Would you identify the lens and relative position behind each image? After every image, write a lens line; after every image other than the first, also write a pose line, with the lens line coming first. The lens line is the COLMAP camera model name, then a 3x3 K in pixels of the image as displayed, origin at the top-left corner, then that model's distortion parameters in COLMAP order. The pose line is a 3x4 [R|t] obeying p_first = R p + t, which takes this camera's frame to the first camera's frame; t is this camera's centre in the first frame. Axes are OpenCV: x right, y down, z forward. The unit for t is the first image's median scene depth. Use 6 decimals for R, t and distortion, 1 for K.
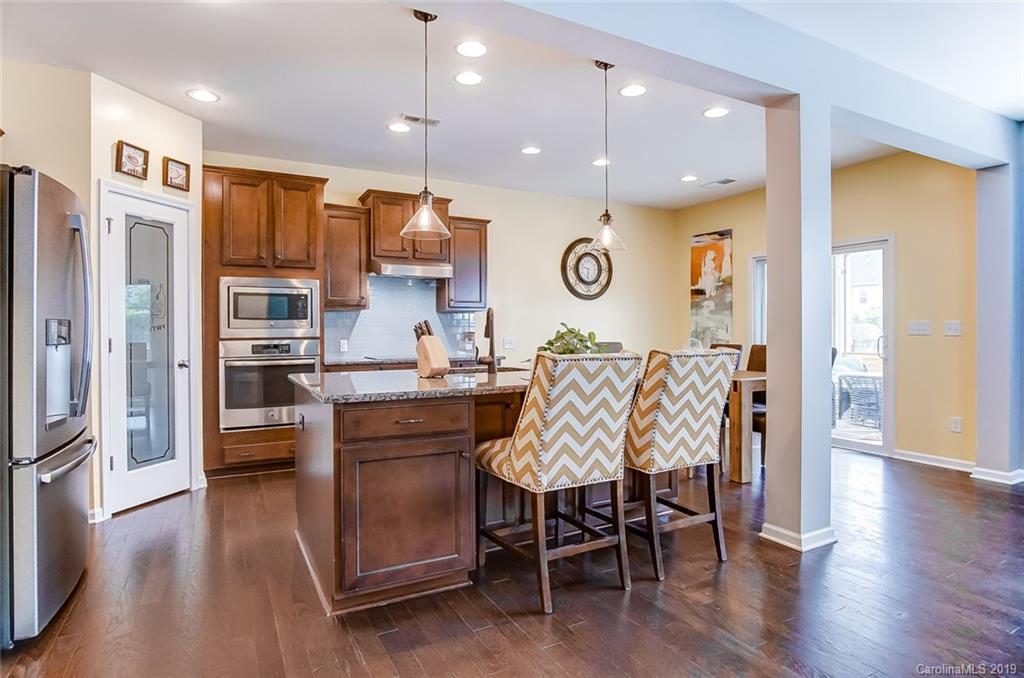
lens RADIAL K [[560.9, 0, 513.2], [0, 560.9, 329.0], [0, 0, 1]] dist [-0.027818, 0.001947]
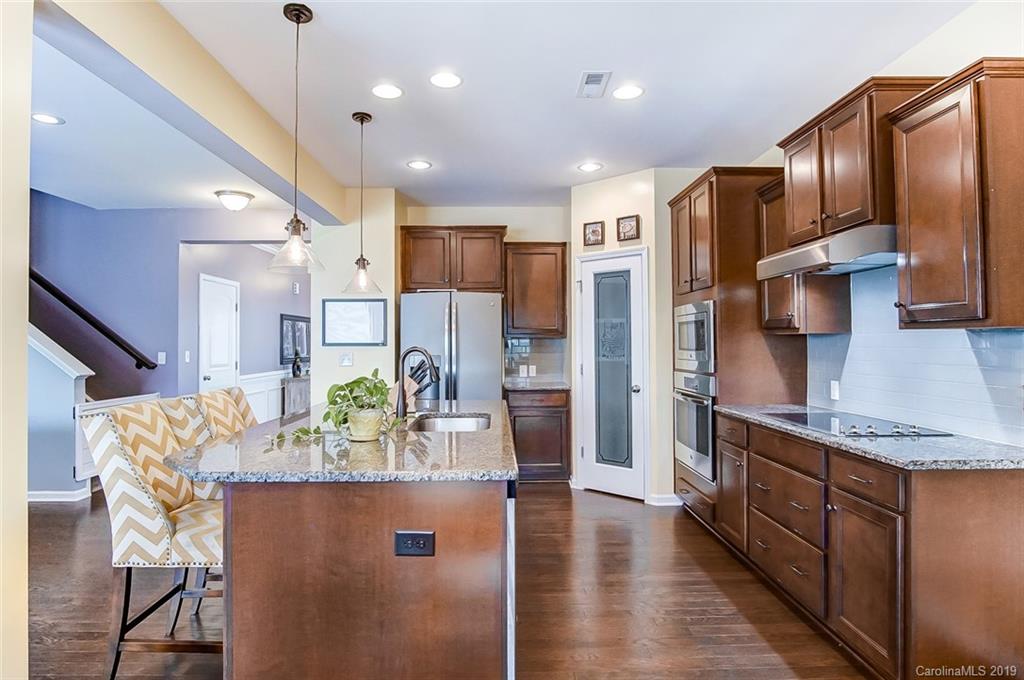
lens RADIAL K [[557.1, 0, 504.2], [0, 557.1, 345.4], [0, 0, 1]] dist [-0.034101, 0.007610]
pose [[-0.456258, 0.004182, -0.889838, 0.435692], [0.007838, 0.999969, 0.000680, -0.023986], [0.889813, -0.006664, -0.456276, 0.999302]]
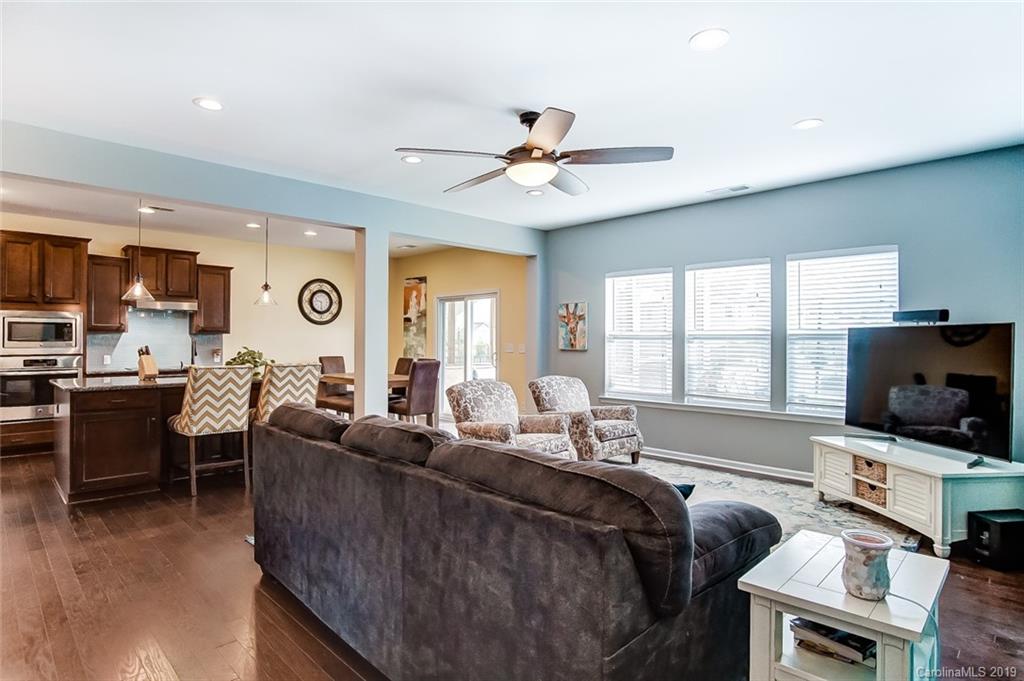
lens RADIAL K [[557.1, 0, 514.6], [0, 557.1, 331.8], [0, 0, 1]] dist [-0.034101, 0.007610]
pose [[0.957885, 0.010698, 0.286954, 0.258442], [-0.006936, 0.999876, -0.014125, -0.025501], [-0.287070, 0.011540, 0.957840, -0.536498]]
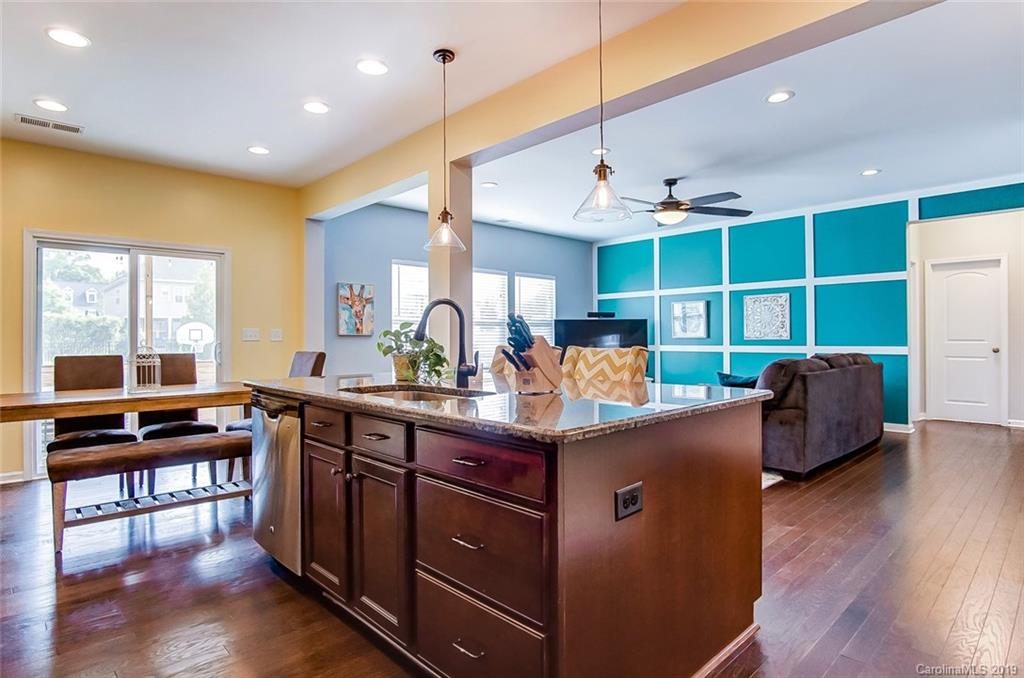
lens RADIAL K [[560.9, 0, 504.3], [0, 560.9, 337.7], [0, 0, 1]] dist [-0.027818, 0.001947]
pose [[-0.273230, -0.000629, 0.961949, -0.525189], [0.000907, 0.999999, 0.000912, 0.003506], [-0.961948, 0.001122, -0.273229, 0.779398]]
